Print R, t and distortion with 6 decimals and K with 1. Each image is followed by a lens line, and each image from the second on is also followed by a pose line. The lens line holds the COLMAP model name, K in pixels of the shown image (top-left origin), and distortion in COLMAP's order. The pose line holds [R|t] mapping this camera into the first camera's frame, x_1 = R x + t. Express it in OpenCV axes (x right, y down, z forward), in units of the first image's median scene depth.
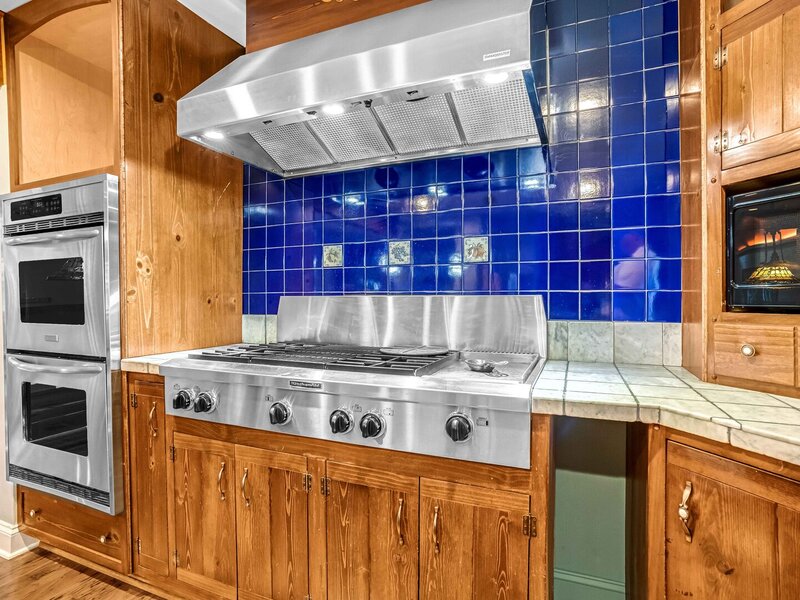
lens RADIAL K [[427.9, 0, 400.3], [0, 427.9, 304.2], [0, 0, 1]] dist [-0.047633, 0.008249]
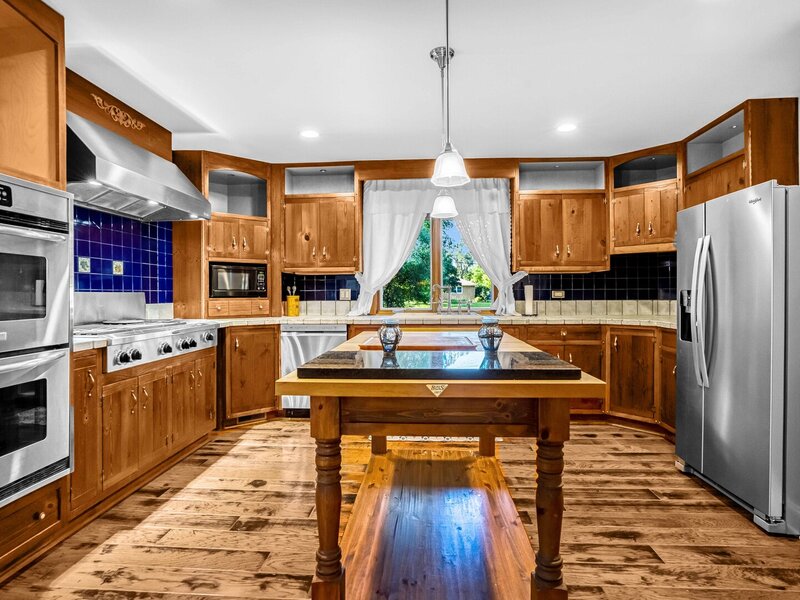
lens RADIAL K [[427.9, 0, 380.4], [0, 427.9, 294.8], [0, 0, 1]] dist [-0.047633, 0.008249]
pose [[-0.295350, -0.003578, 0.955382, -2.210622], [0.008163, 0.999947, 0.006269, -0.013180], [-0.955354, 0.009650, -0.295305, 0.513576]]
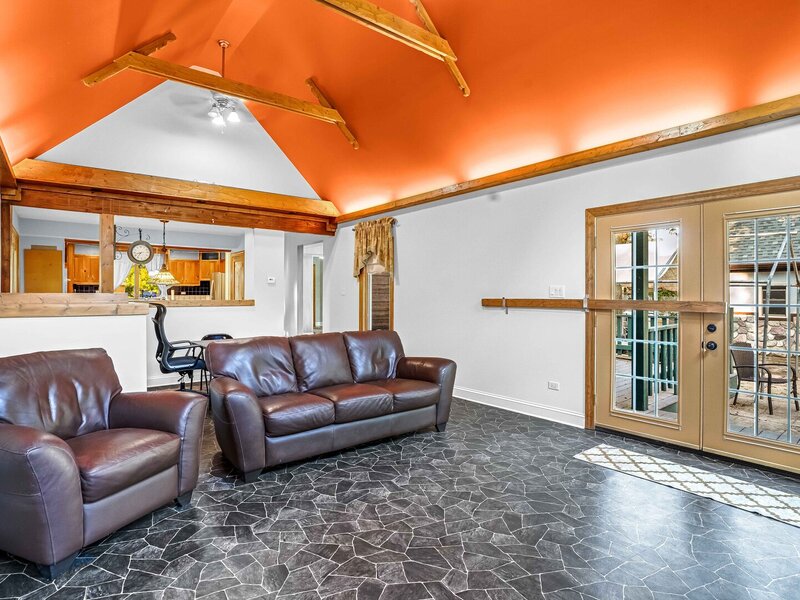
lens RADIAL K [[427.9, 0, 396.1], [0, 427.9, 295.8], [0, 0, 1]] dist [-0.047633, 0.008249]
pose [[-0.878044, -0.003286, 0.478569, -7.744177], [-0.001248, 0.999989, 0.004576, 0.021105], [-0.478579, 0.003421, -0.878038, 4.000685]]
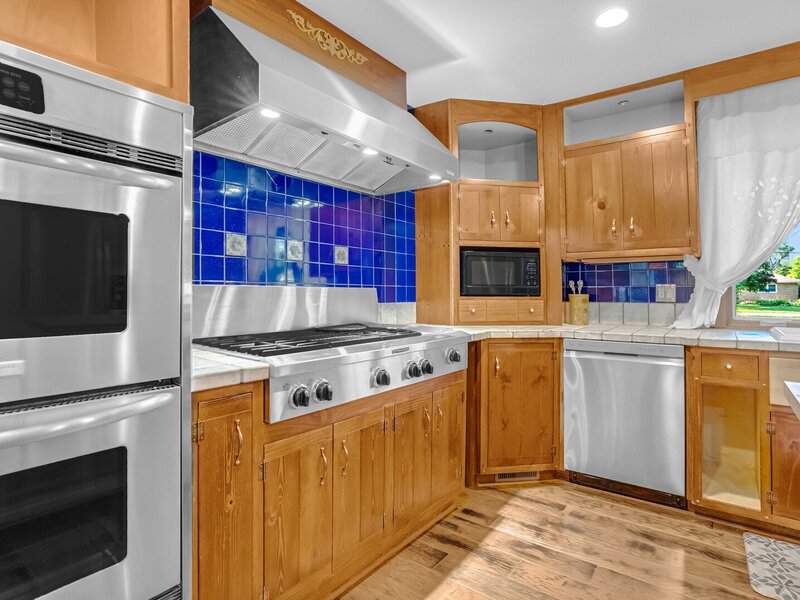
lens RADIAL K [[427.9, 0, 402.2], [0, 427.9, 270.5], [0, 0, 1]] dist [-0.047633, 0.008249]
pose [[0.251746, 0.048937, 0.966555, -1.324134], [0.001694, 0.998697, -0.051005, -0.004730], [-0.967792, 0.014478, 0.251335, 0.516383]]
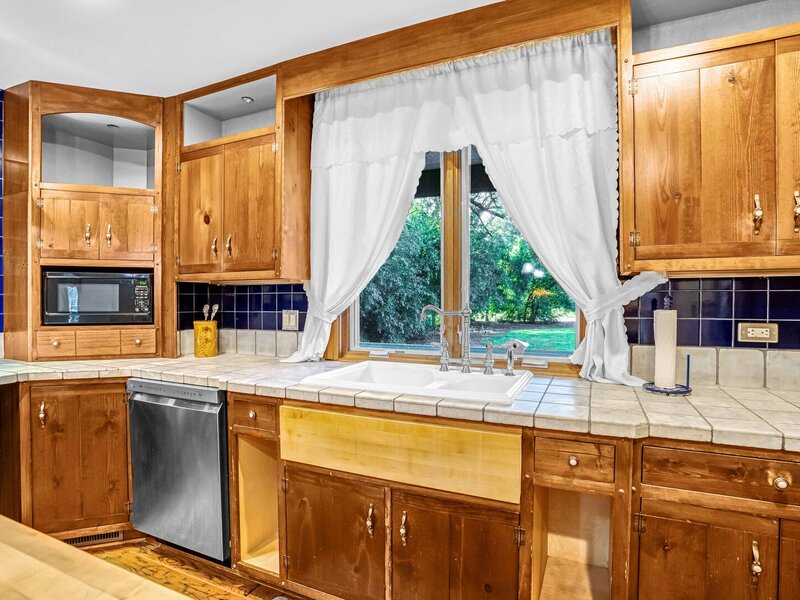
lens RADIAL K [[427.9, 0, 392.5], [0, 427.9, 299.6], [0, 0, 1]] dist [-0.047633, 0.008249]
pose [[0.029913, -0.000730, 0.999552, -0.899668], [0.005673, 0.999984, 0.000560, -0.077859], [-0.999536, 0.005654, 0.029916, -0.590669]]
